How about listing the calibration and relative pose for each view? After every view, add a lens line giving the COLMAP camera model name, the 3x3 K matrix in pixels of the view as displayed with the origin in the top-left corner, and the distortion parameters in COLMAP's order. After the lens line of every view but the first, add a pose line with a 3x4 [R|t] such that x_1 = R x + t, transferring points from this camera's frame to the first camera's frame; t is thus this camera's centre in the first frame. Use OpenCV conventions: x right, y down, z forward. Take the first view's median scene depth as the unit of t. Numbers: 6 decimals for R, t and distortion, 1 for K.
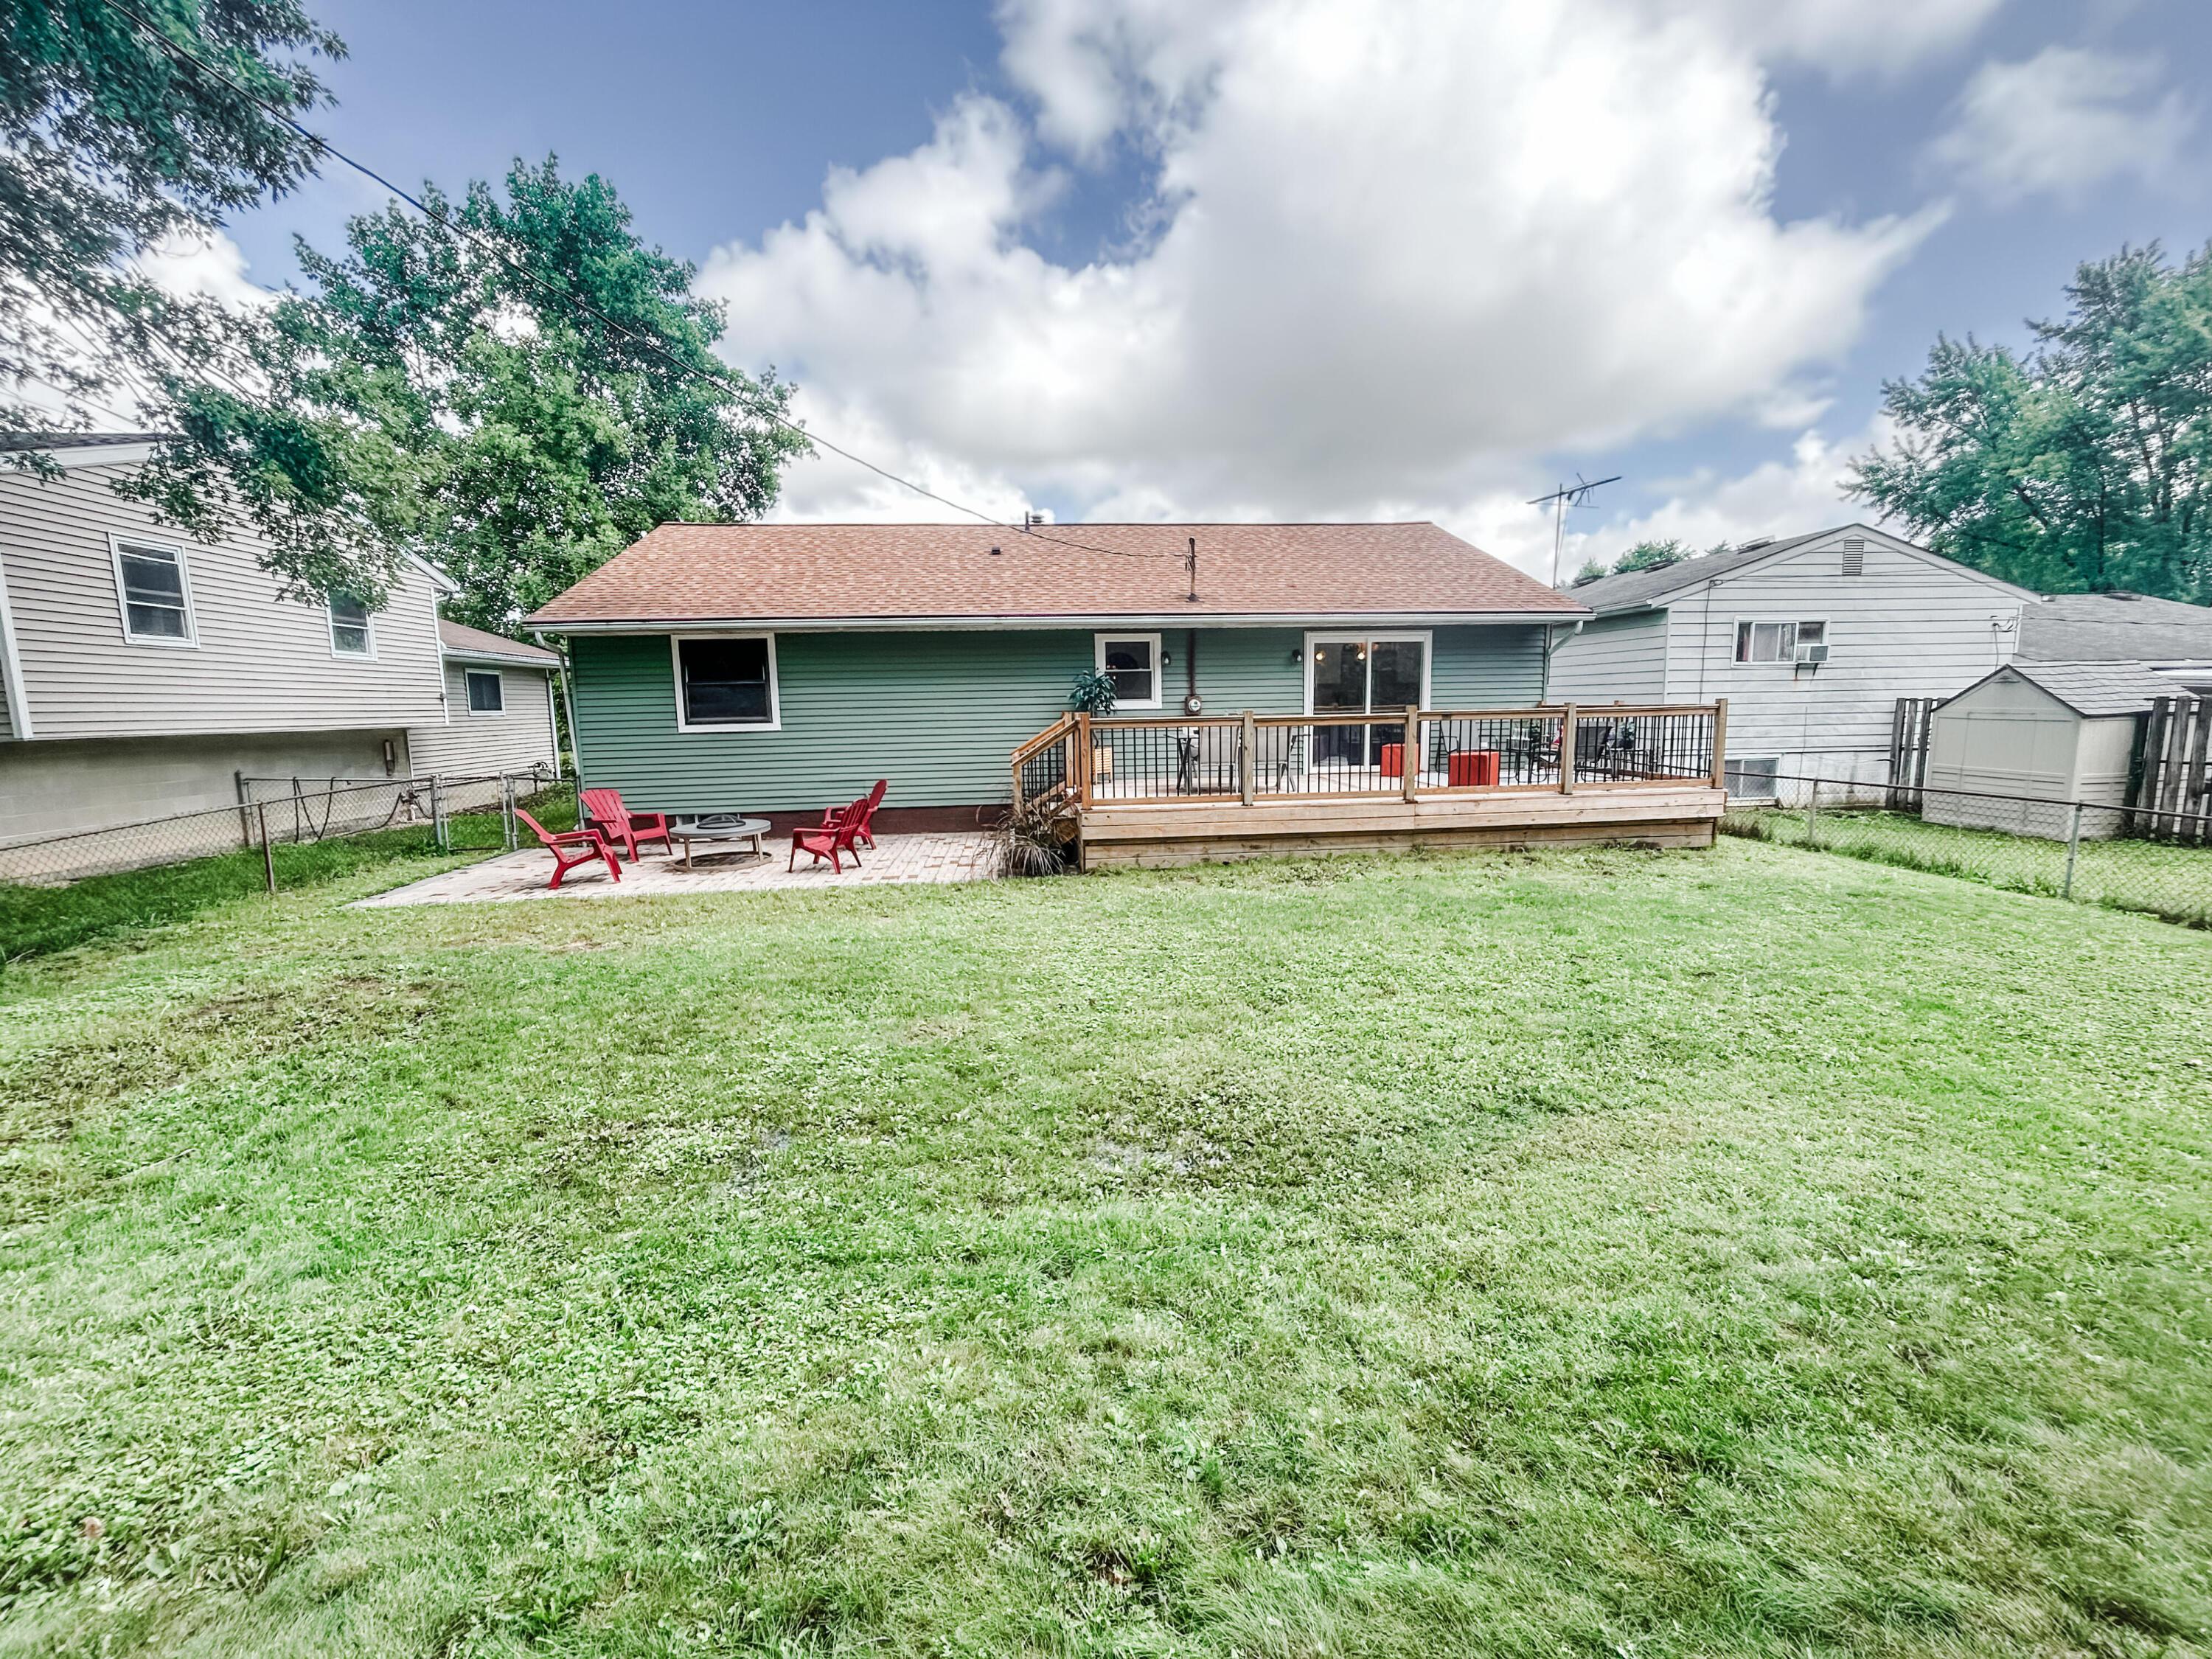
lens RADIAL K [[902.1, 0, 1106.0], [0, 902.1, 829.5], [0, 0, 1]] dist [0.000312, 0.000025]
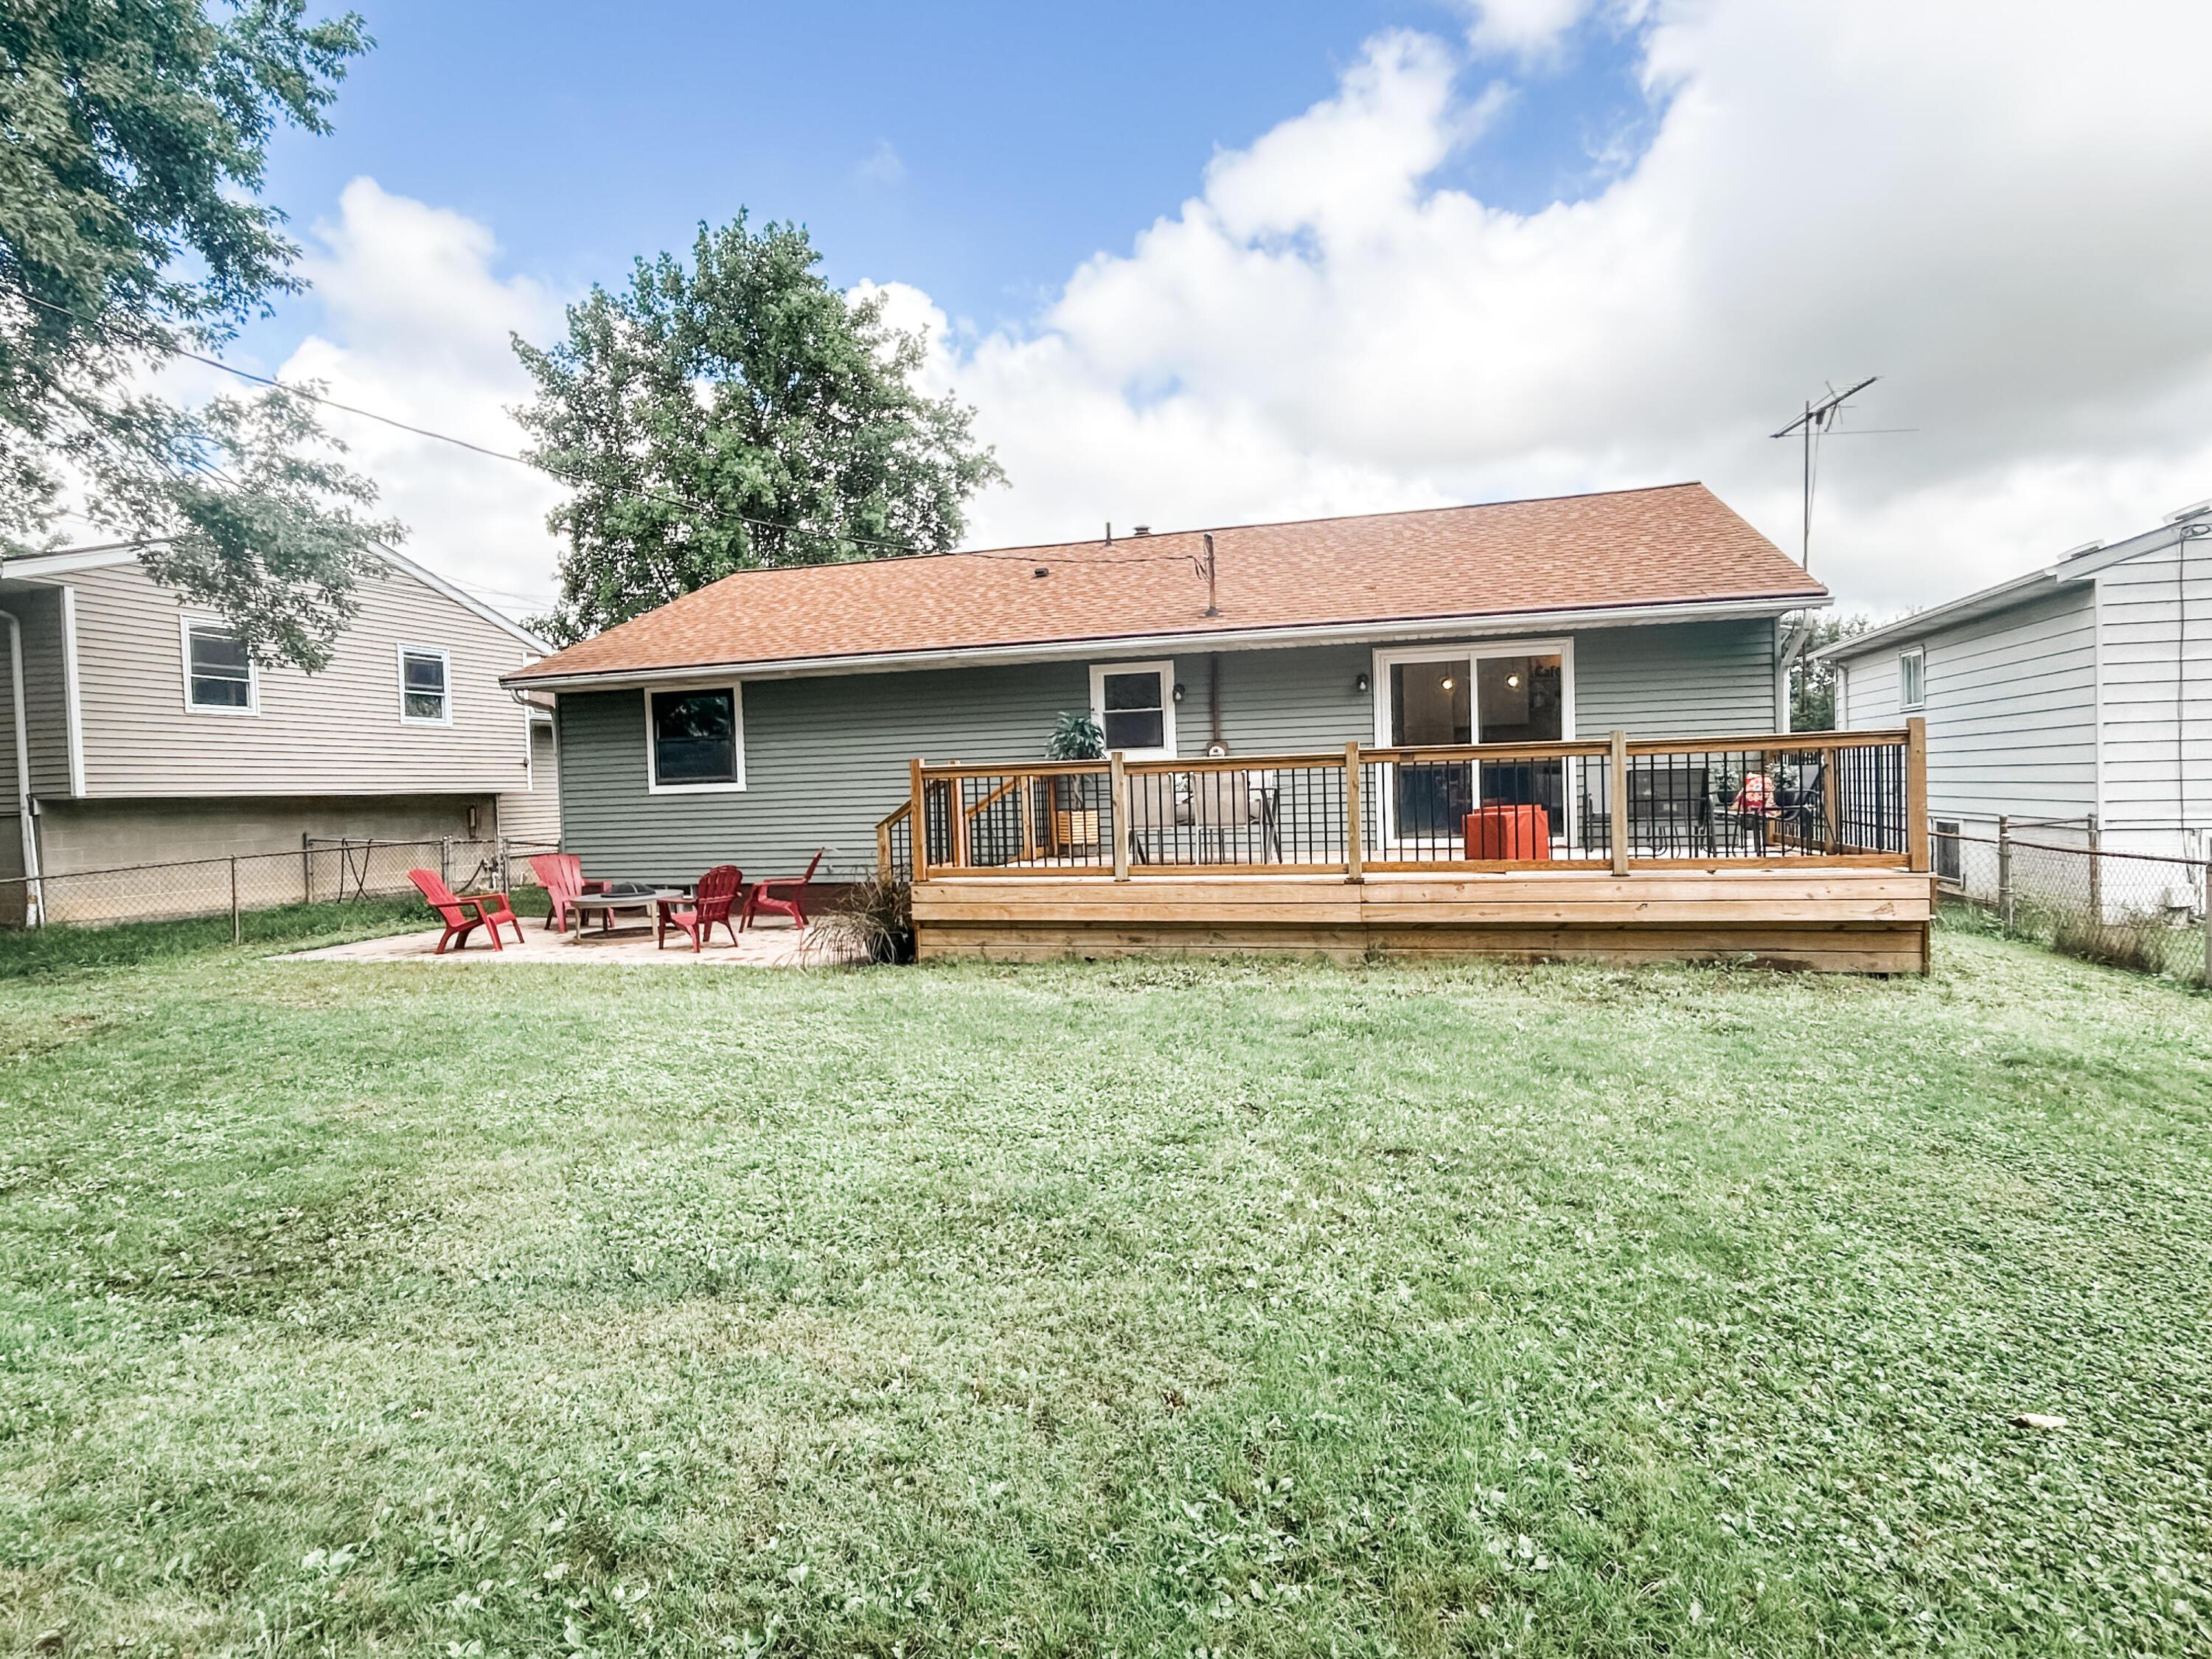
lens RADIAL K [[1166.0, 0, 1106.0], [0, 1166.0, 829.5], [0, 0, 1]] dist [0.001878, 0.000530]
pose [[0.927150, 0.005084, -0.374655, 0.374532], [-0.039640, 0.995628, -0.084584, 0.008753], [0.372587, 0.093274, 0.923298, 0.085643]]
